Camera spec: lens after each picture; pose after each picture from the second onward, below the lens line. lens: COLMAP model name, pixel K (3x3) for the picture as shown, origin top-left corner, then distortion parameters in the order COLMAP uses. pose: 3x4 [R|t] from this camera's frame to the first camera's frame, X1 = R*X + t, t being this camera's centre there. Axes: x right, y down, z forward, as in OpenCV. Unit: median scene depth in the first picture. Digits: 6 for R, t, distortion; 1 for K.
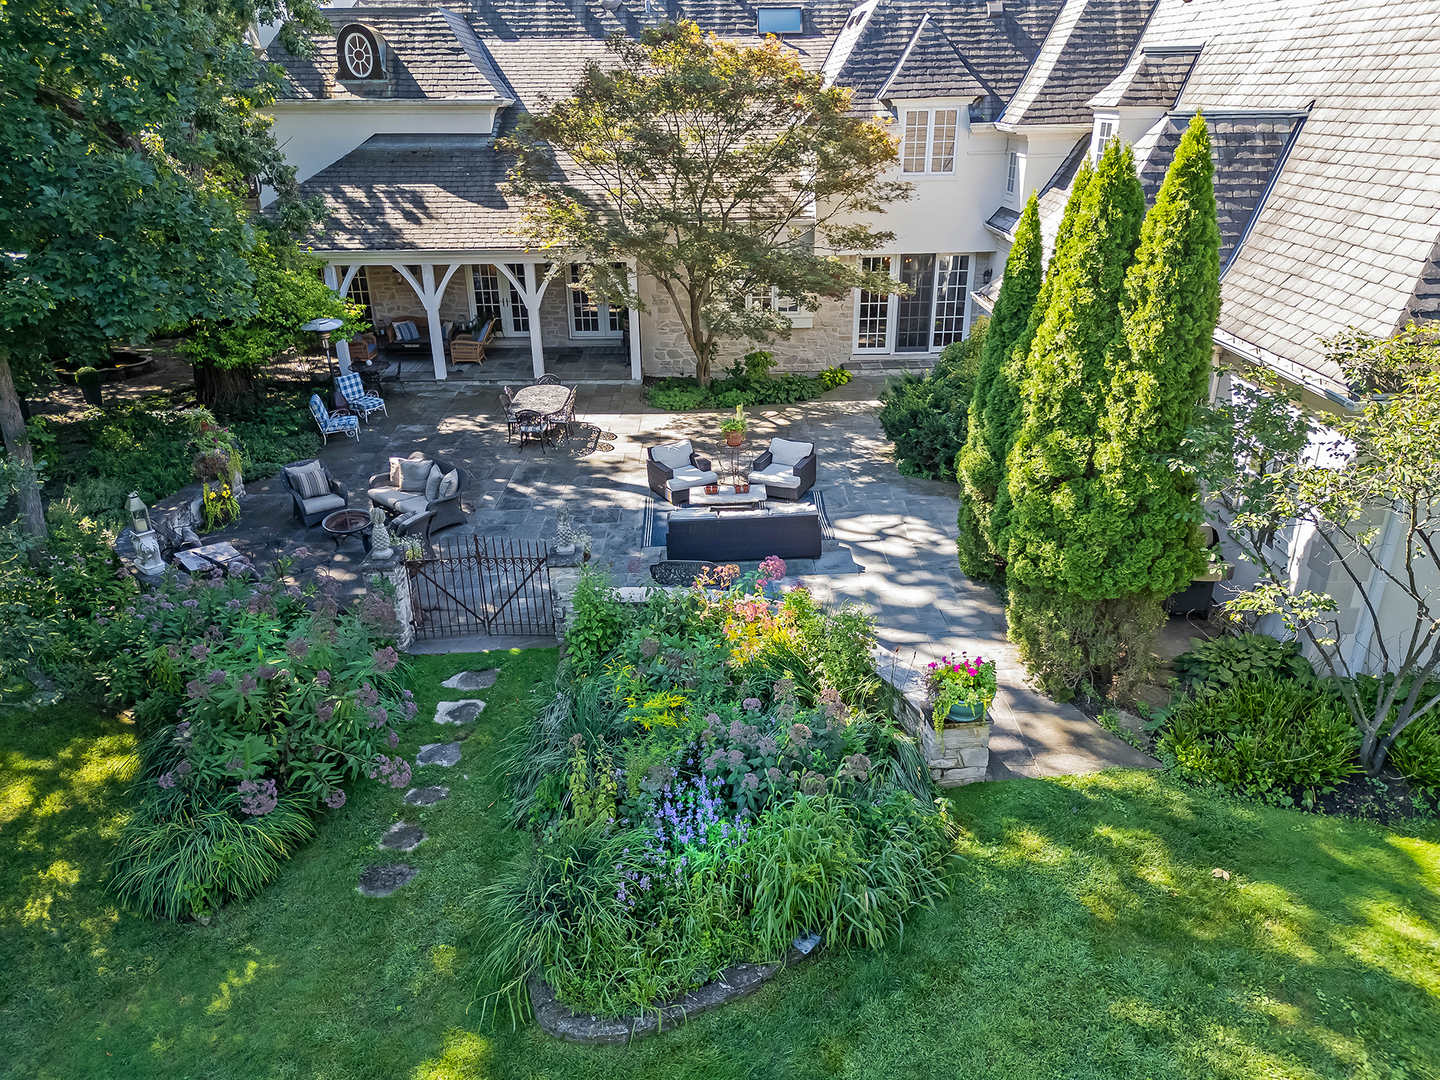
lens RADIAL K [[1039.4, 0, 724.7], [0, 1039.4, 548.0], [0, 0, 1]] dist [0.060692, -0.065011]
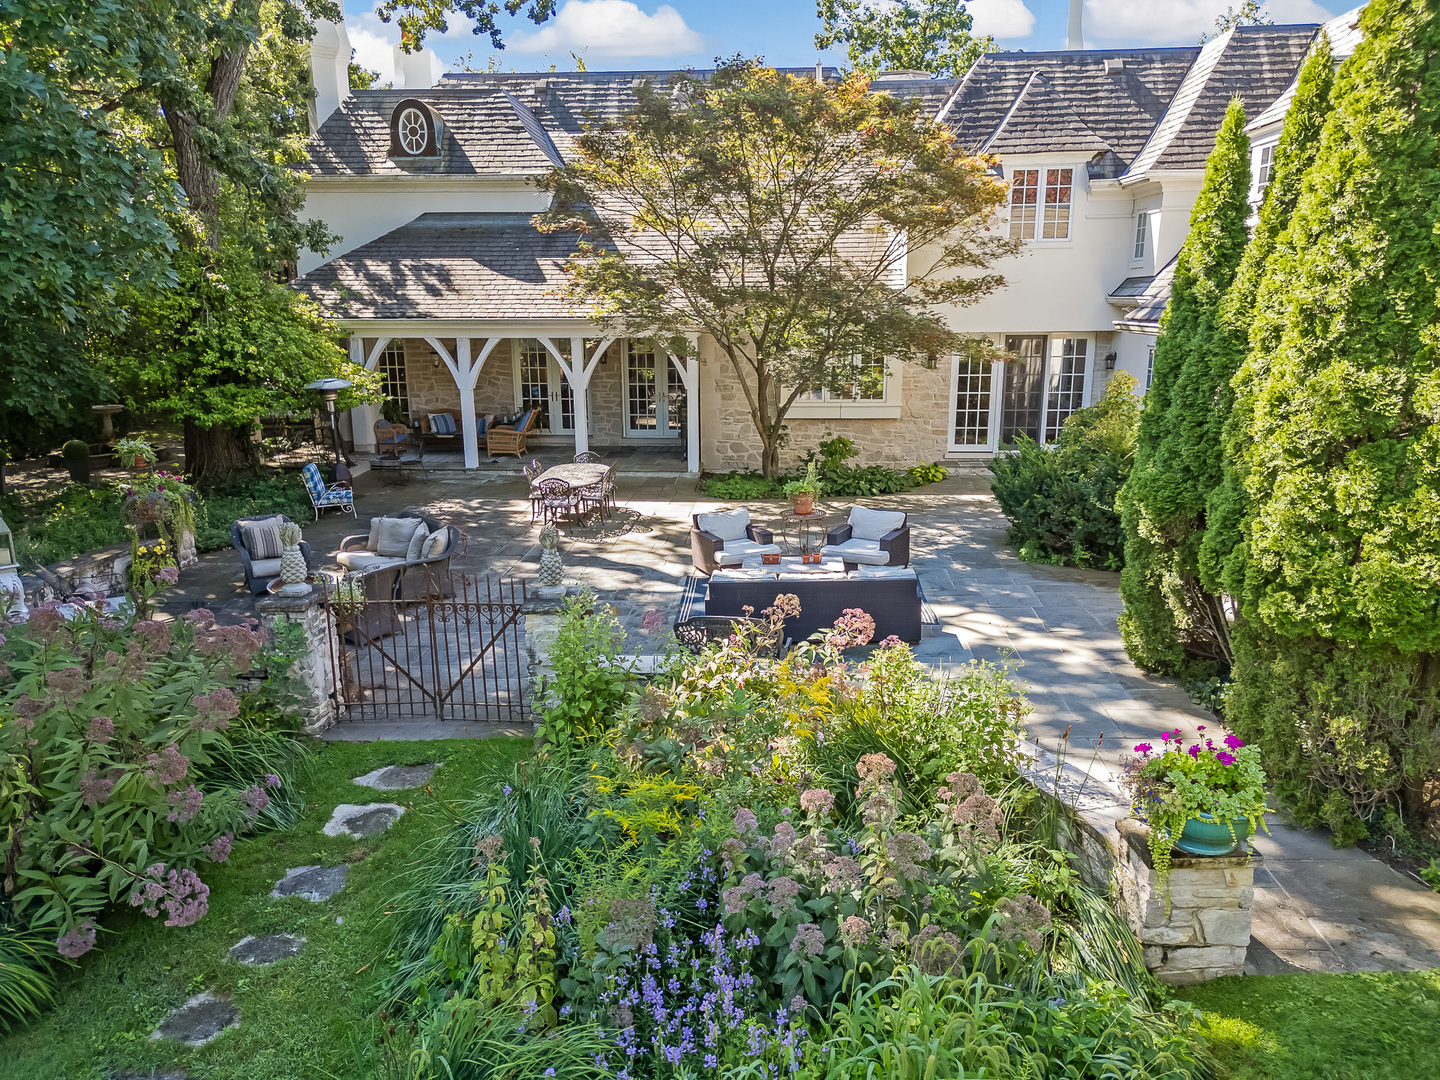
lens RADIAL K [[1042.1, 0, 720.0], [0, 1042.1, 540.0], [0, 0, 1]] dist [0.060388, -0.061283]
pose [[0.996630, 0.023107, -0.078712, 0.007241], [-0.036889, 0.983261, -0.178431, 0.052480], [0.073271, 0.180733, 0.980799, 0.192890]]
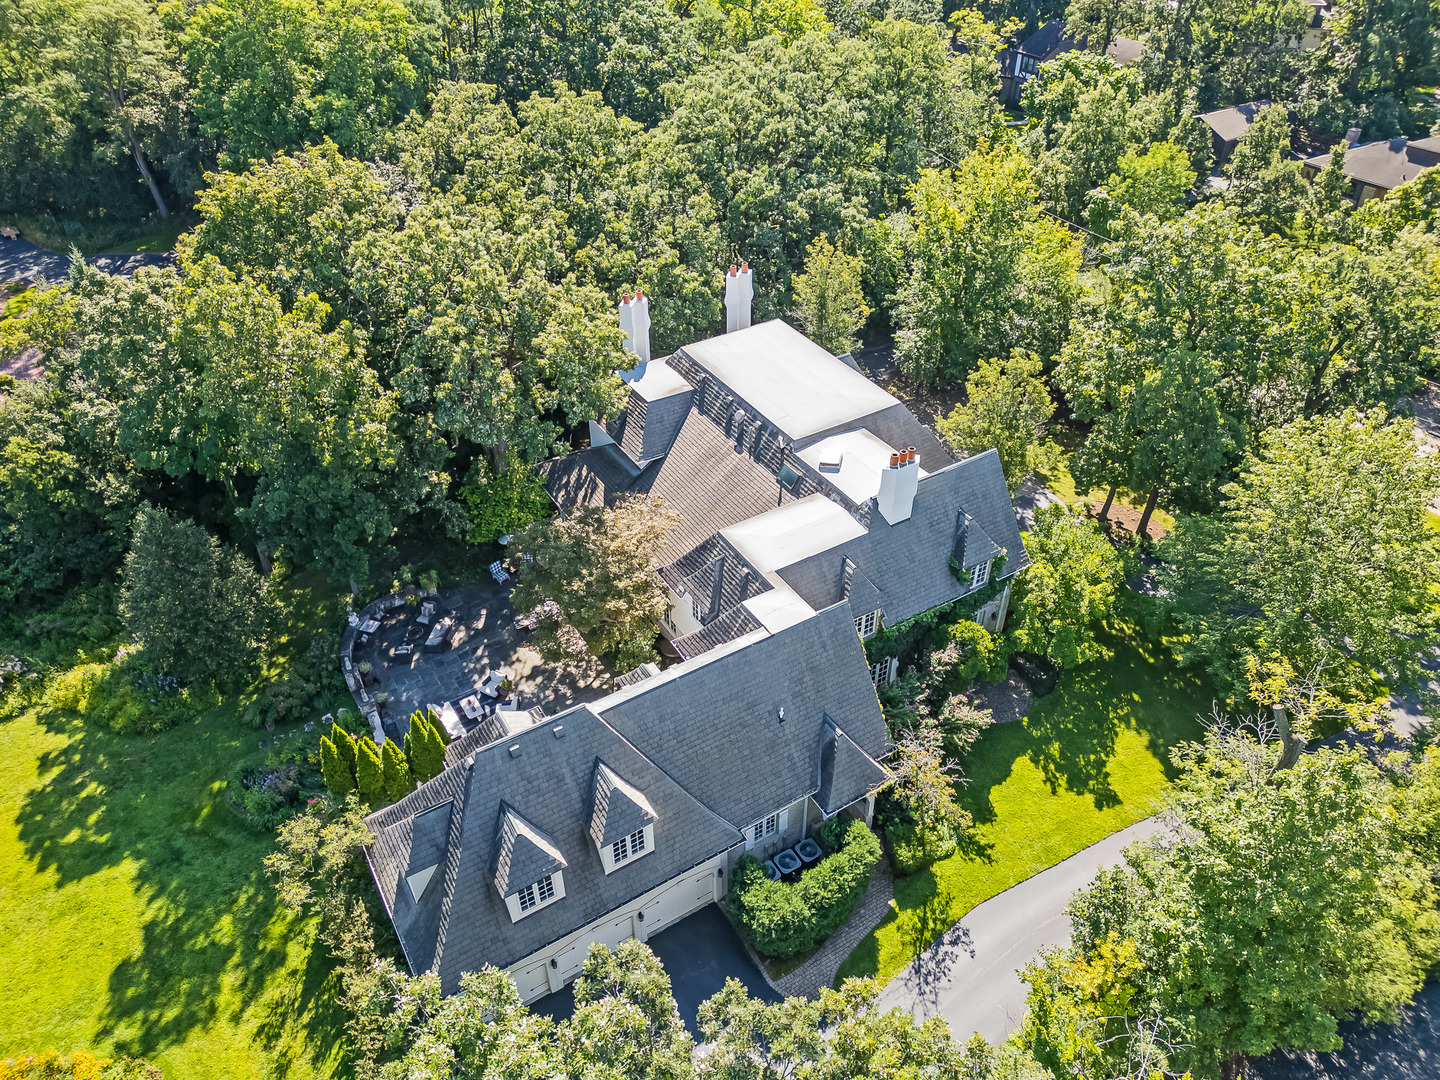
lens RADIAL K [[1023.8, 0, 721.9], [0, 1023.8, 558.9], [0, 0, 1]] dist [0.118873, -0.162687]
pose [[0.508455, 0.545026, -0.666648, 1.479817], [-0.346219, 0.838254, 0.421263, -1.341633], [0.788420, 0.016613, 0.614913, -0.083529]]
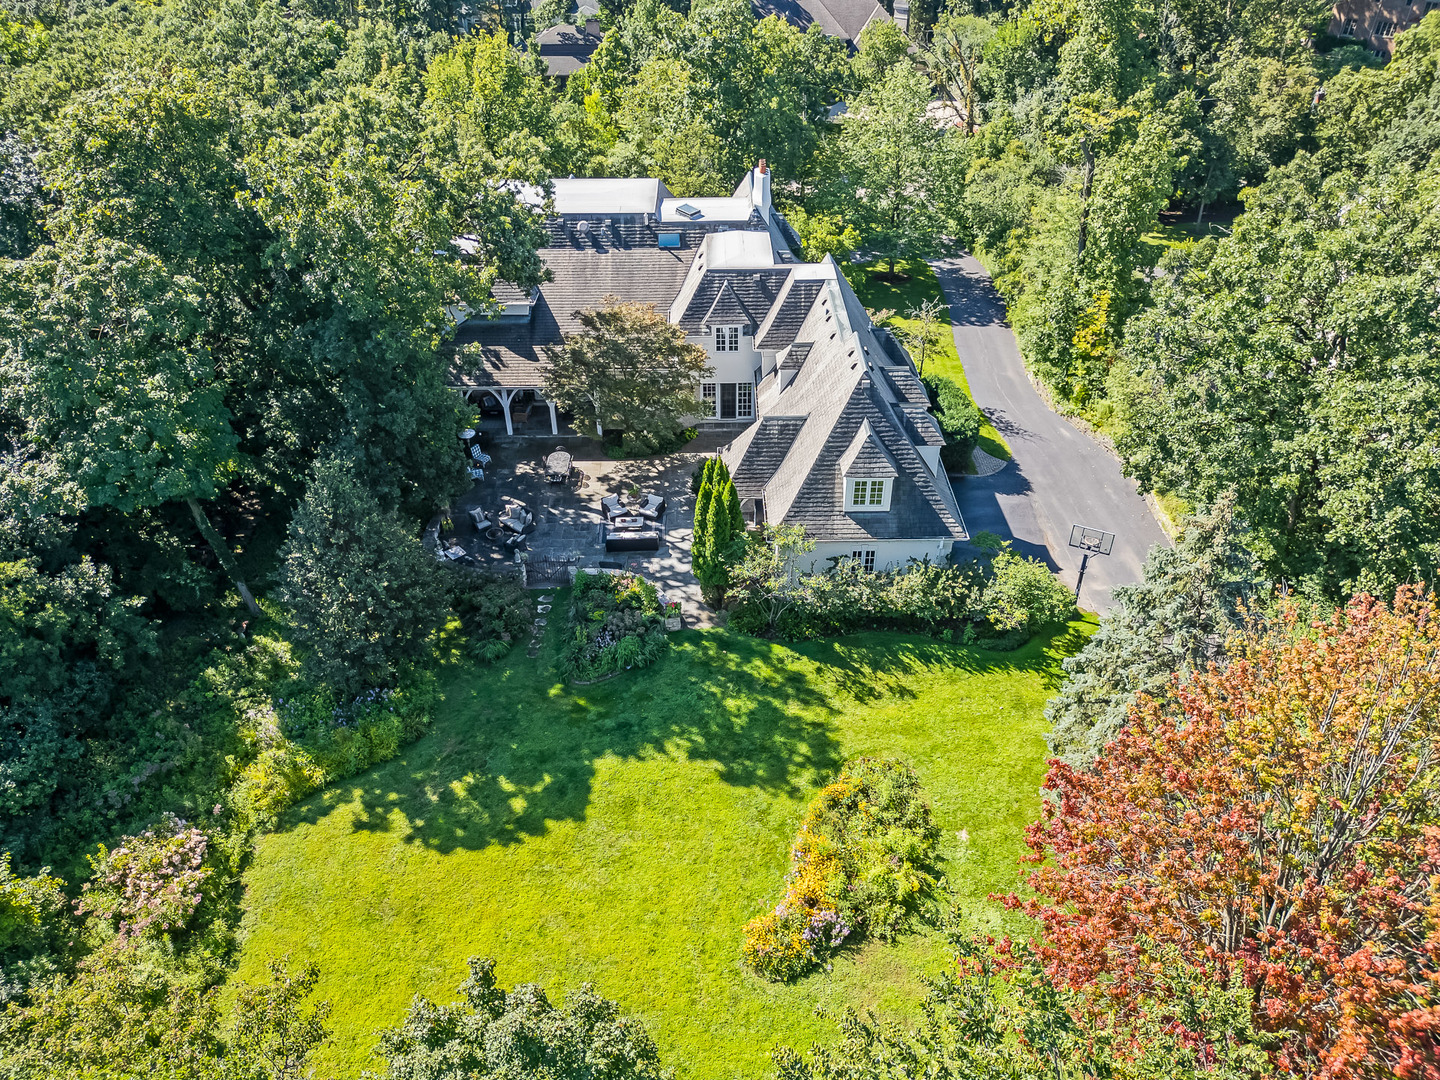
lens RADIAL K [[1023.8, 0, 721.9], [0, 1023.8, 558.9], [0, 0, 1]] dist [0.118873, -0.162687]
pose [[1.000000, 0.000331, -0.000540, 0.199284], [-0.000208, 0.977025, 0.213123, -0.428564], [0.000598, -0.213123, 0.977025, -1.350577]]
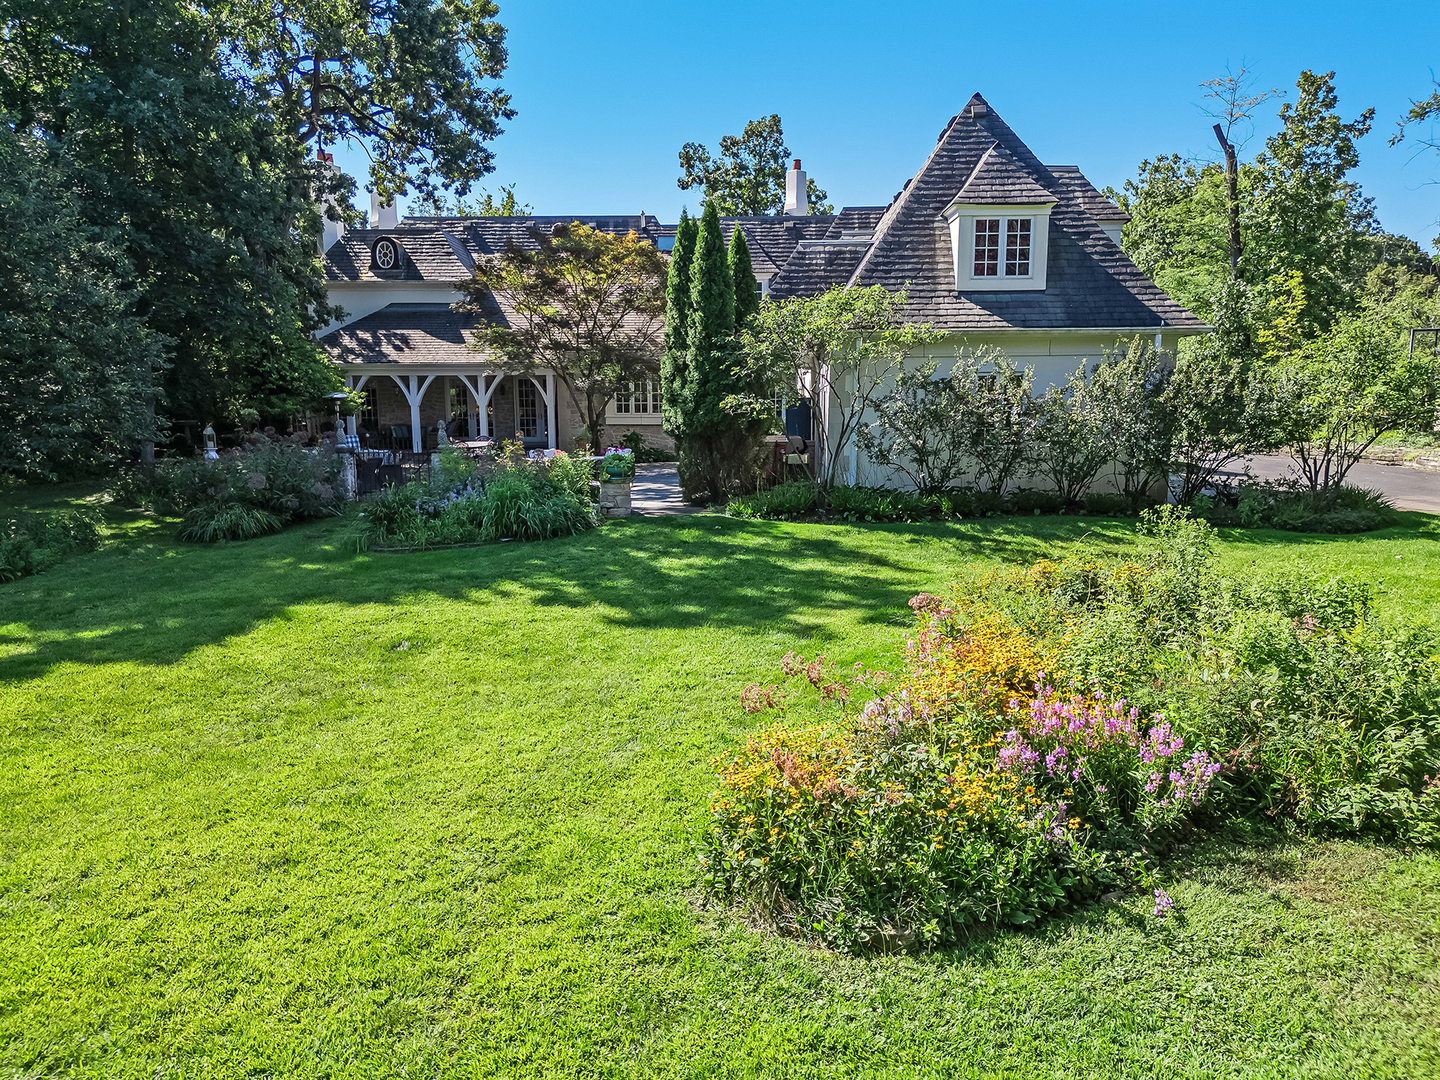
lens RADIAL K [[1042.1, 0, 720.0], [0, 1042.1, 540.0], [0, 0, 1]] dist [0.060388, -0.061283]
pose [[0.999094, 0.012707, -0.040628, 0.240863], [-0.022831, 0.965480, -0.259474, 0.370477], [0.035928, 0.260167, 0.964895, -0.410724]]
